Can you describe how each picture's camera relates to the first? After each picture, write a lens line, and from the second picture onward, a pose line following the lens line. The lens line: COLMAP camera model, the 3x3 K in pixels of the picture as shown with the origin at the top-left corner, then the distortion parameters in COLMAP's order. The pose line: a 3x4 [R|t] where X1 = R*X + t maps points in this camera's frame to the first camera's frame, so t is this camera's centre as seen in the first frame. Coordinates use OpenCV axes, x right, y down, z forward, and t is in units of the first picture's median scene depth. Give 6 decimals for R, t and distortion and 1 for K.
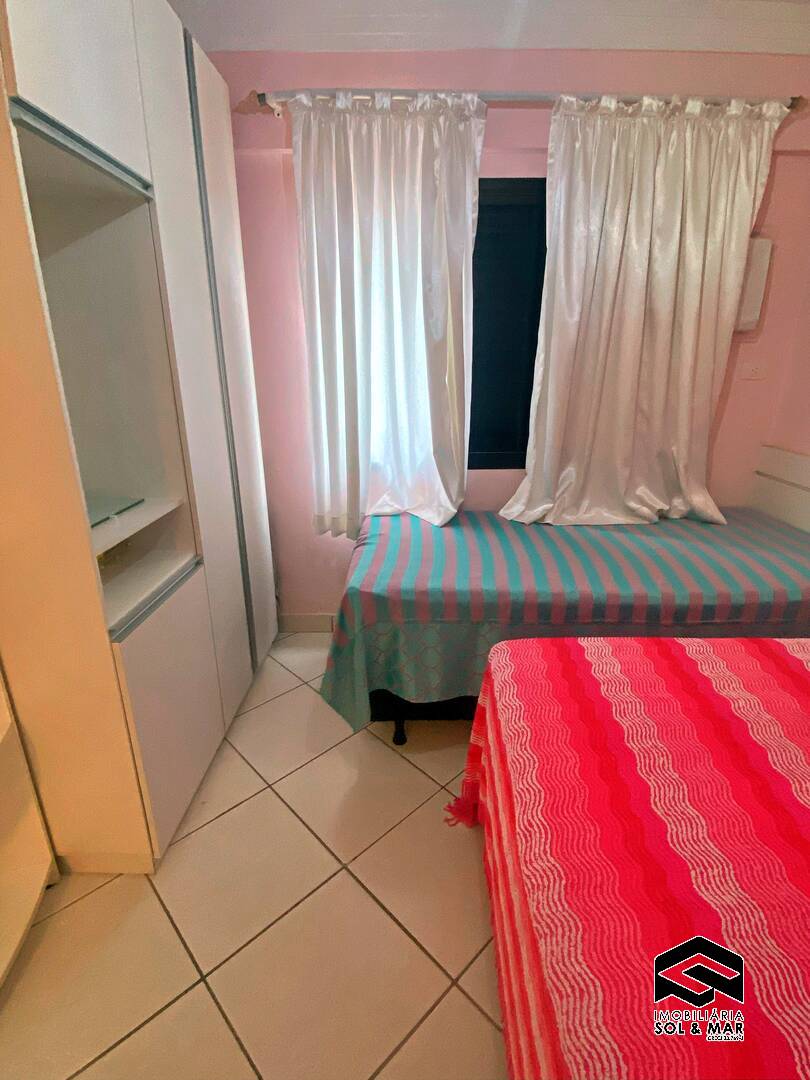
lens RADIAL K [[527.0, 0, 405.6], [0, 527.0, 535.4], [0, 0, 1]] dist [0.044514, -0.034038]
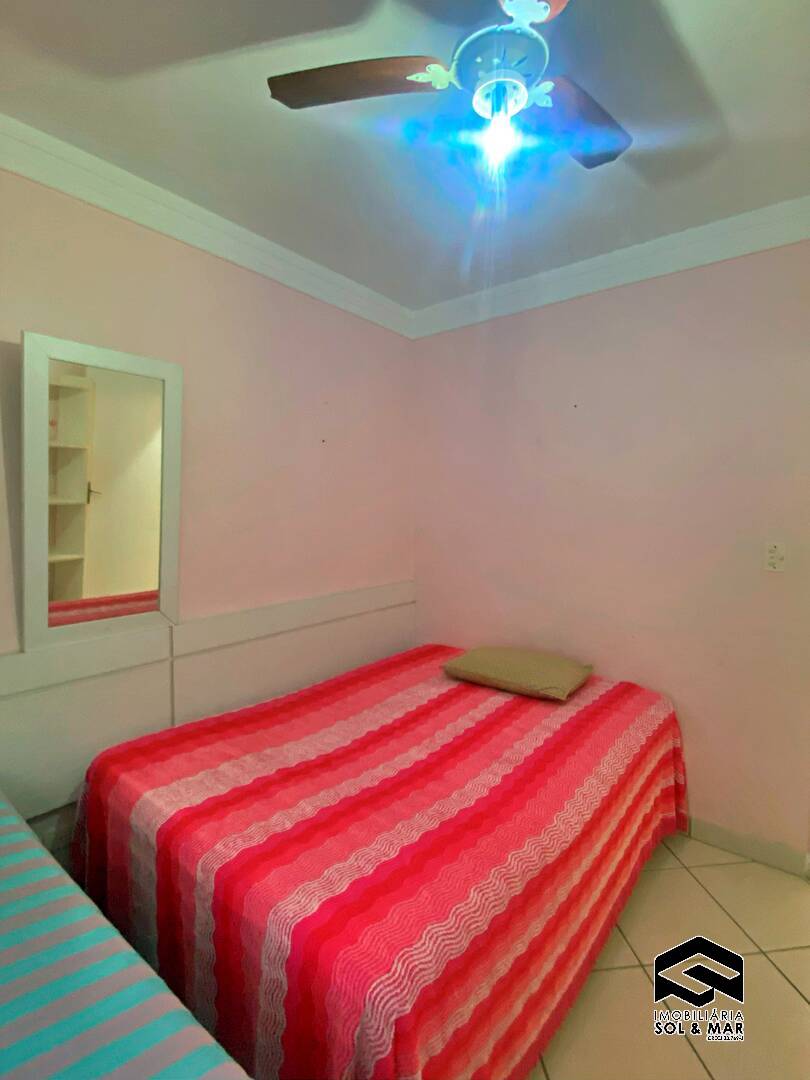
lens RADIAL K [[527.0, 0, 405.6], [0, 527.0, 535.4], [0, 0, 1]] dist [0.044514, -0.034038]
pose [[-0.785830, -0.040354, 0.617124, -0.147343], [0.190881, 0.933323, 0.304093, -0.345156], [-0.588248, 0.356763, -0.725731, 0.908141]]
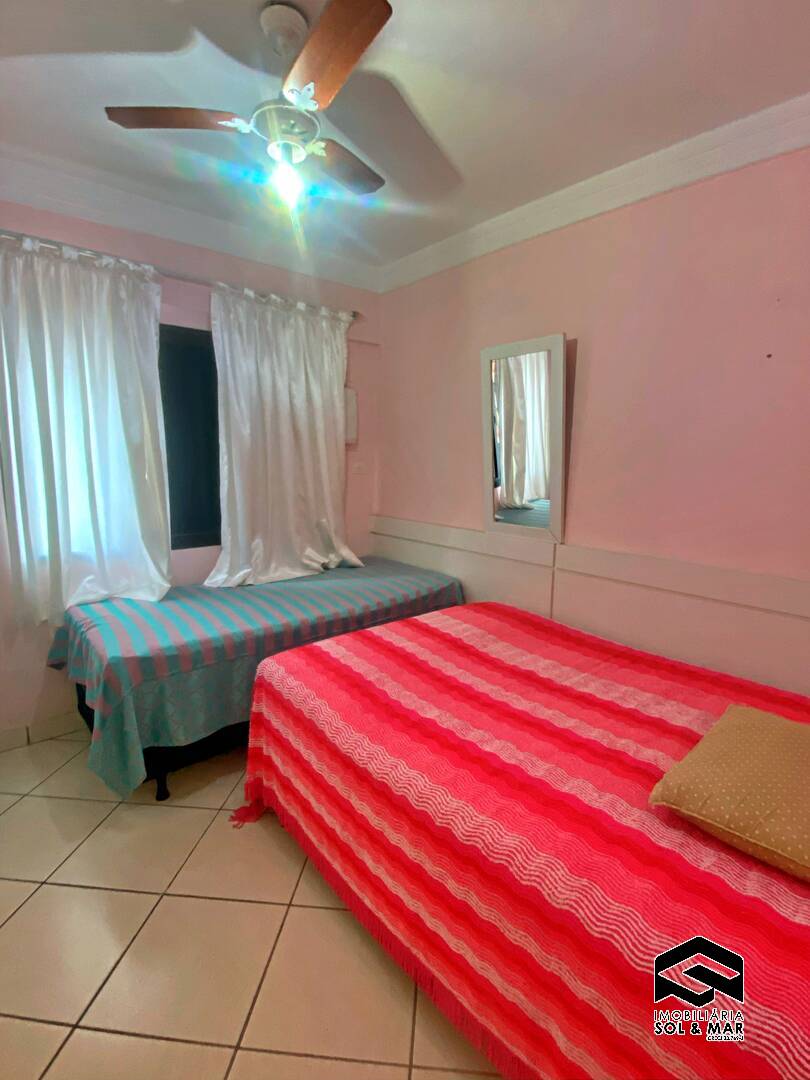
lens RADIAL K [[527.0, 0, 405.6], [0, 527.0, 535.4], [0, 0, 1]] dist [0.044514, -0.034038]
pose [[0.761722, -0.089113, 0.641747, -0.290730], [0.194028, 0.976413, -0.094716, 0.064840], [-0.618169, 0.196664, 0.761045, -0.250369]]
